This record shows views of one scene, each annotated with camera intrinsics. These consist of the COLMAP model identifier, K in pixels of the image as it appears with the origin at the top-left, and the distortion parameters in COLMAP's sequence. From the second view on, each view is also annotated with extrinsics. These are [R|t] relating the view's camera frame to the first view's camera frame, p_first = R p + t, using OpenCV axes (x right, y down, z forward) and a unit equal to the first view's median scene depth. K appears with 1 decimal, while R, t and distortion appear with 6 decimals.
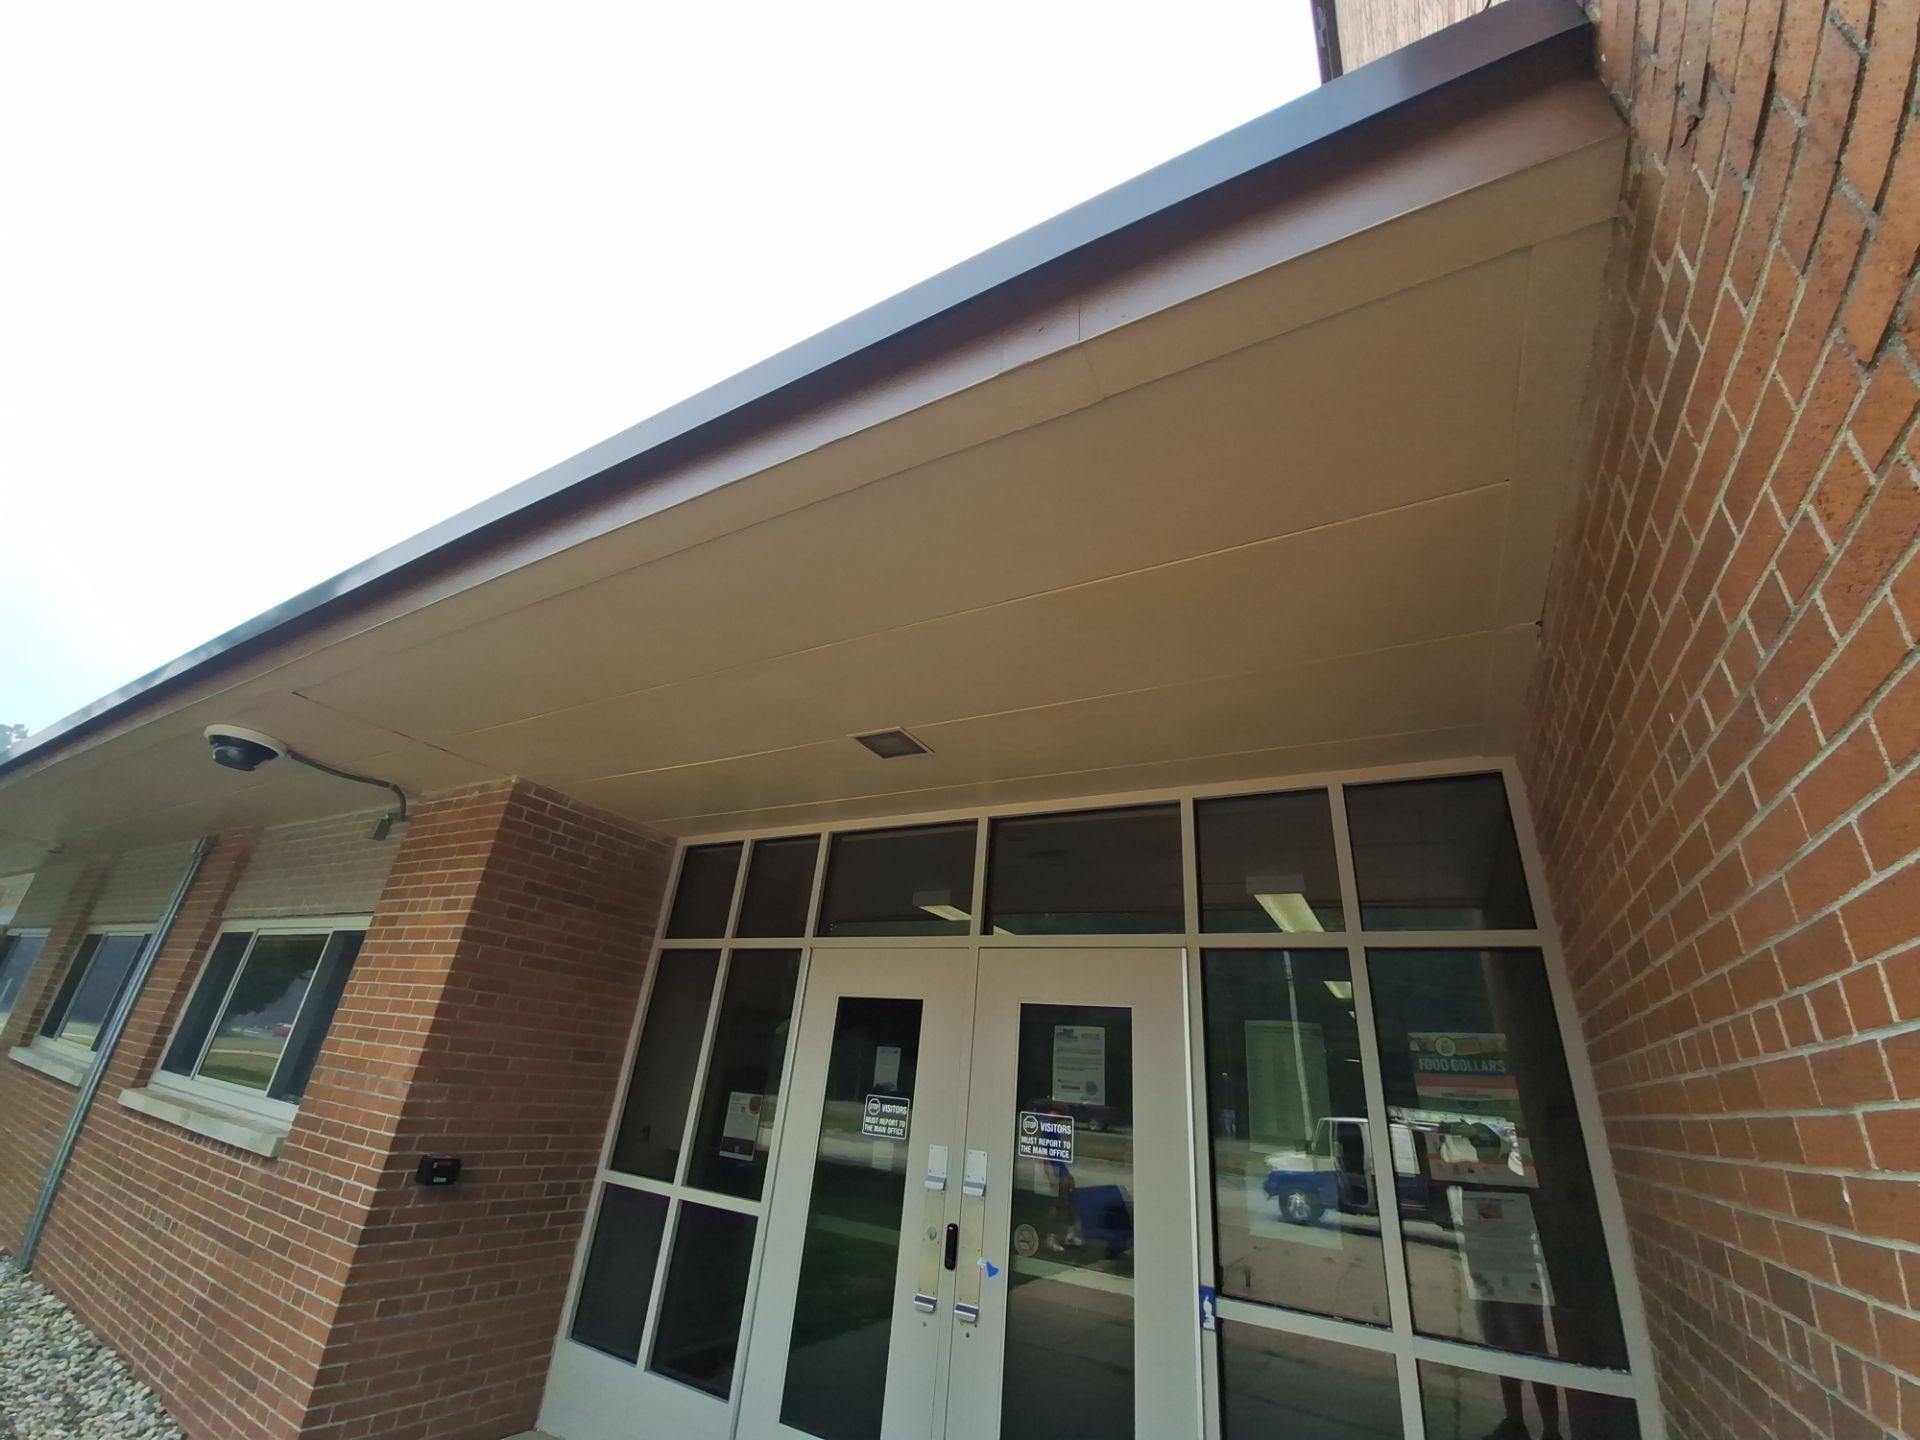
lens RADIAL K [[752.0, 0, 960.0], [0, 752.0, 720.0], [0, 0, 1]] dist [0.000550, -0.011023]
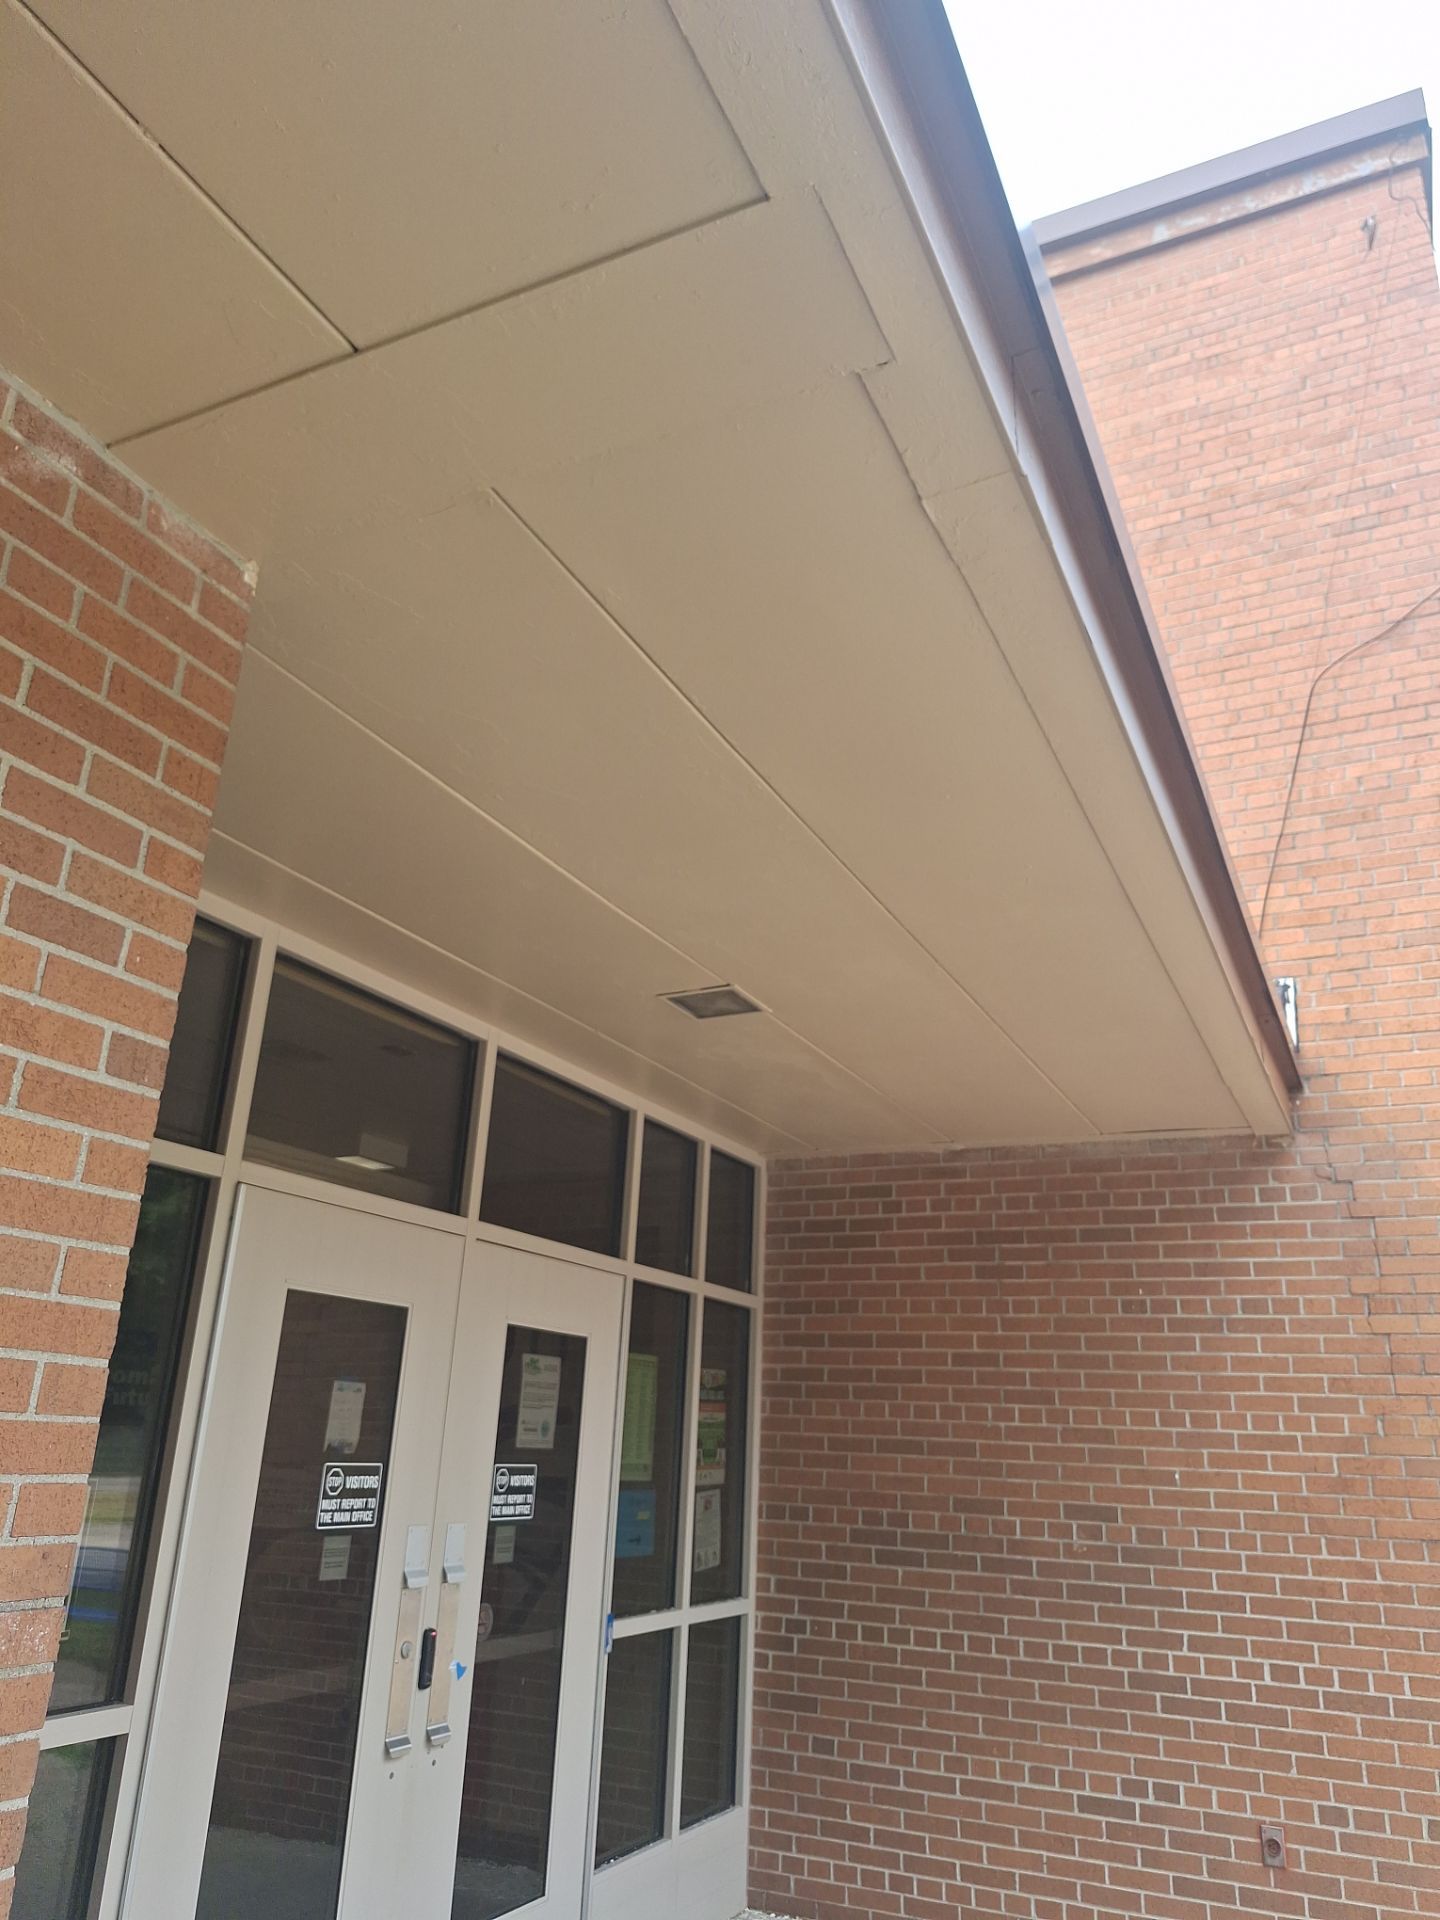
lens RADIAL K [[1327.2, 0, 721.1], [0, 1327.2, 914.2], [0, 0, 1]] dist [0.030404, -0.041953]
pose [[-0.042543, 0.293654, 0.954964, -1.362537], [-0.463216, 0.841093, -0.279274, 0.320569], [-0.885224, -0.454236, 0.100243, 0.906505]]
